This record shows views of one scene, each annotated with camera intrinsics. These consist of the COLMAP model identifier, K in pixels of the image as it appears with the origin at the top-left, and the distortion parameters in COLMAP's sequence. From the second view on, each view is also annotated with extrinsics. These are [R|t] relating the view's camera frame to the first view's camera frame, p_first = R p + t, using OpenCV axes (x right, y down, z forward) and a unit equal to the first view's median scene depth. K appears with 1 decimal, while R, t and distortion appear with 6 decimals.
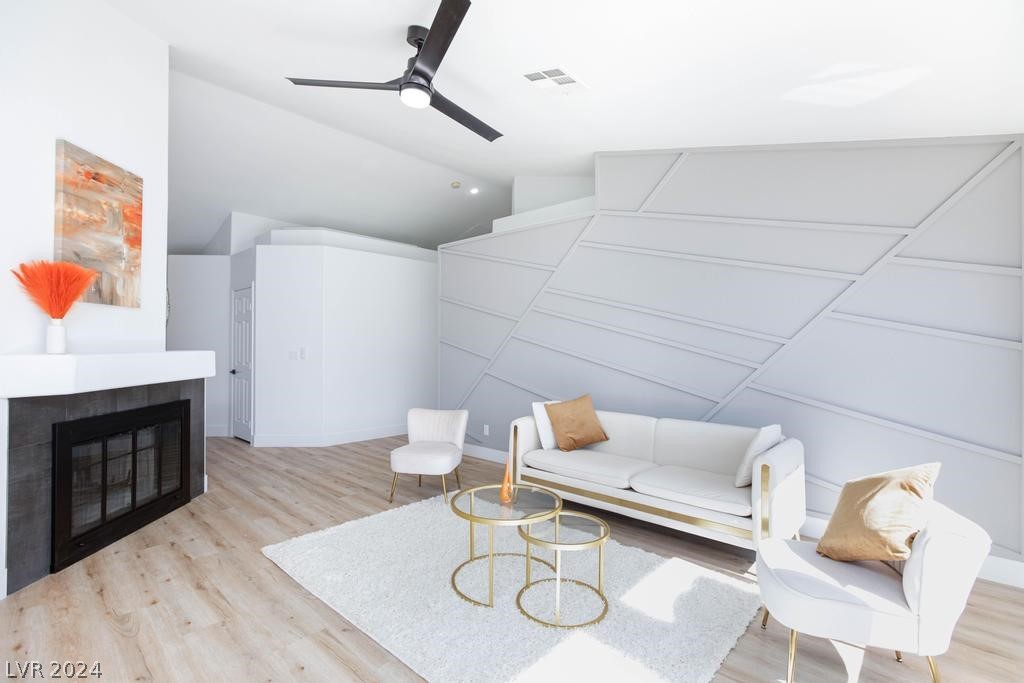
lens RADIAL K [[467.0, 0, 499.0], [0, 467.0, 346.3], [0, 0, 1]] dist [-0.022838, 0.008246]
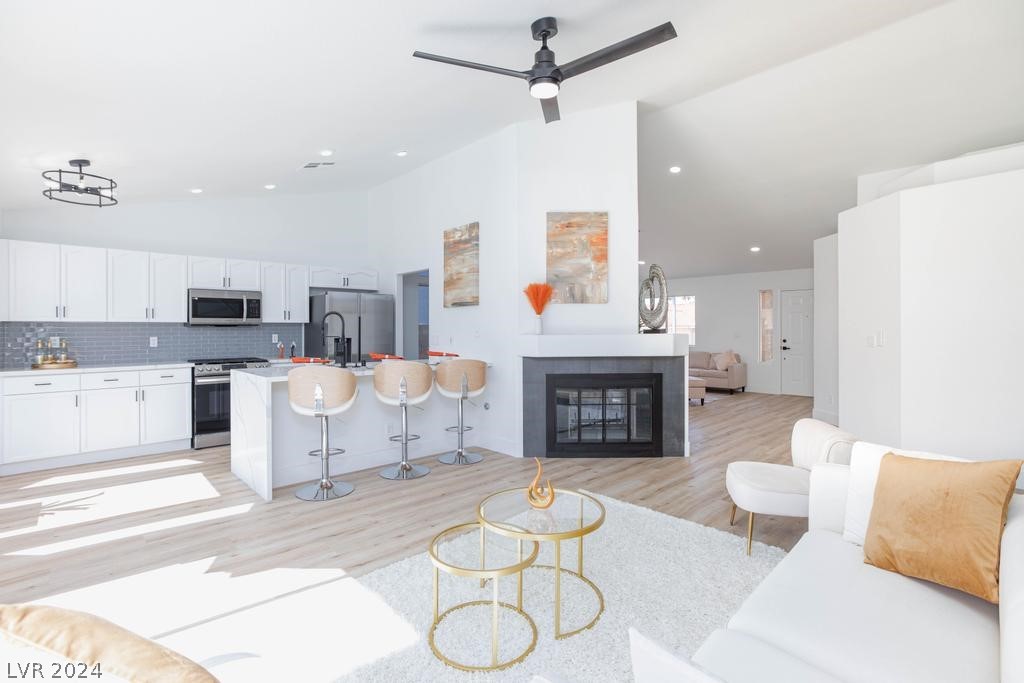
lens RADIAL K [[467.0, 0, 500.0], [0, 467.0, 332.9], [0, 0, 1]] dist [-0.022838, 0.008246]
pose [[-0.066784, 0.002759, -0.997764, 0.729574], [0.003574, 0.999990, 0.002526, 0.004247], [0.997761, -0.003398, -0.066793, 0.818539]]
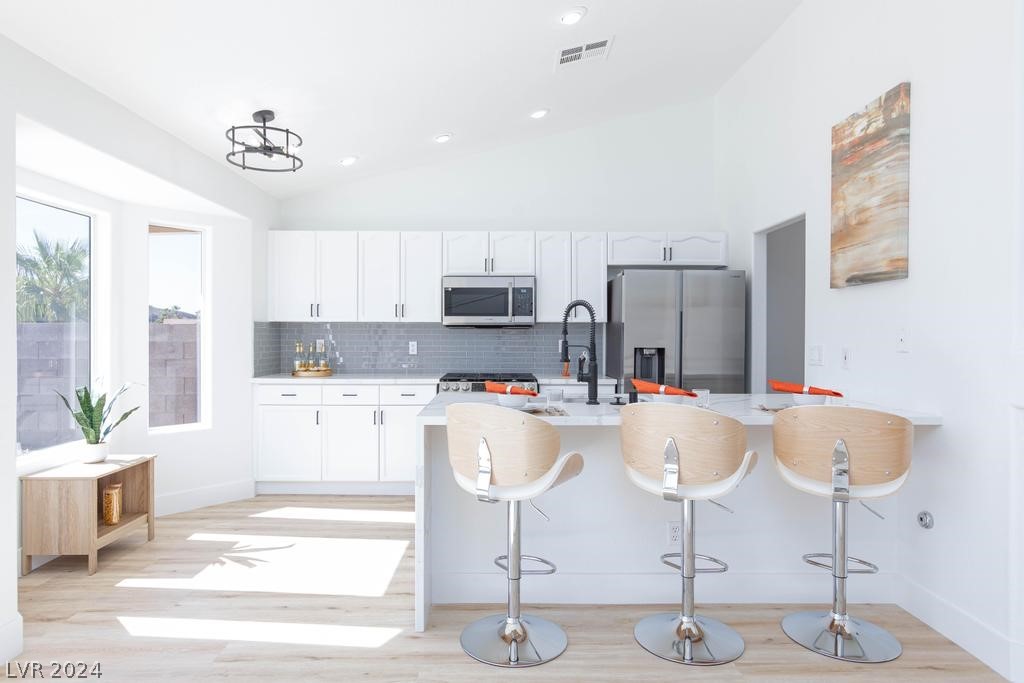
lens RADIAL K [[618.2, 0, 502.1], [0, 618.2, 338.7], [0, 0, 1]] dist [-0.004180, -0.001028]
pose [[-0.717600, -0.001178, -0.696454, 0.148365], [-0.006801, 0.999963, 0.005317, 0.000140], [0.696422, 0.008552, -0.717581, 0.877482]]
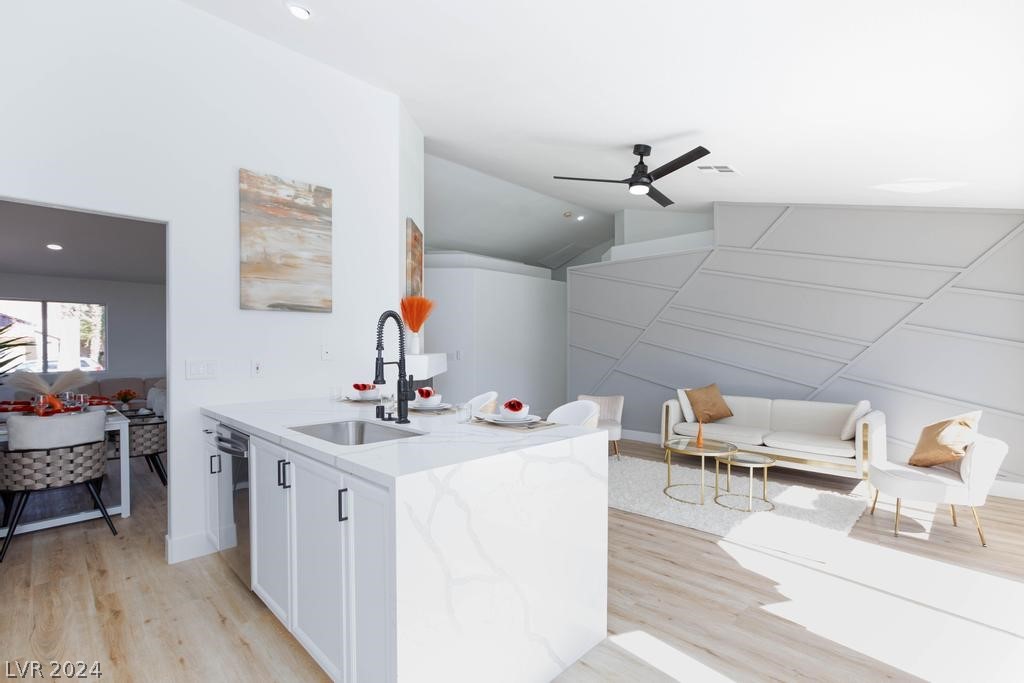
lens RADIAL K [[467.0, 0, 506.3], [0, 467.0, 358.9], [0, 0, 1]] dist [-0.022838, 0.008246]
pose [[0.999308, -0.003337, -0.037036, -0.495413], [0.004187, 0.999729, 0.022896, -0.004381], [0.036950, -0.023035, 0.999052, -0.513814]]
